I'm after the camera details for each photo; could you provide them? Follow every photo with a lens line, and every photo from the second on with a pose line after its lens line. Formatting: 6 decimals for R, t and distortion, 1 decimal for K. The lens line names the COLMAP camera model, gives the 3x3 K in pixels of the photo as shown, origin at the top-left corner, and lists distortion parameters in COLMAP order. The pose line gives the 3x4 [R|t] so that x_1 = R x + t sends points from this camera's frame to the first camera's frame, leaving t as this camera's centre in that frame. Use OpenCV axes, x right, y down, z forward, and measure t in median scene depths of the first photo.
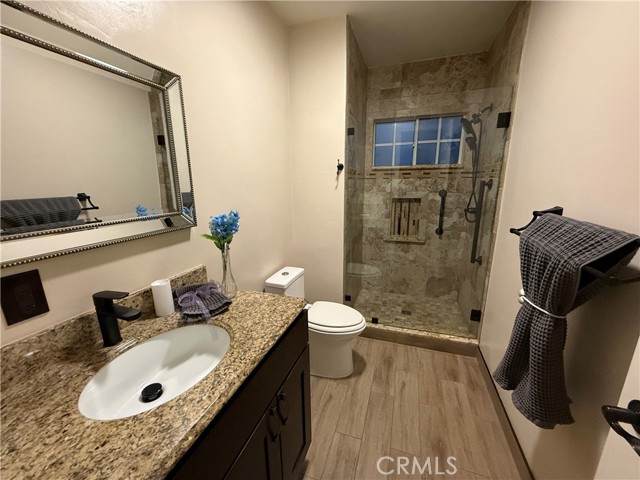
lens RADIAL K [[250.7, 0, 320.0], [0, 250.7, 240.0], [0, 0, 1]] dist [-0.000252, 0.000241]
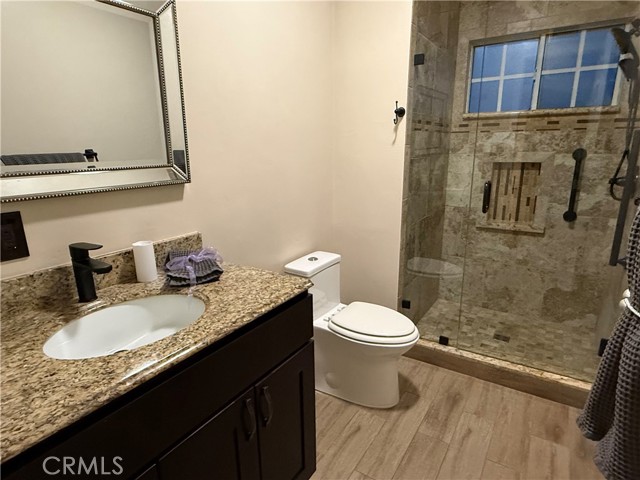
lens RADIAL K [[366.4, 0, 320.0], [0, 366.4, 240.0], [0, 0, 1]] dist [0.002462, -0.000463]
pose [[0.971294, 0.058813, -0.230497, 0.207716], [-0.052914, 0.998096, 0.031700, 0.069710], [0.231922, -0.018594, 0.972557, -0.076193]]
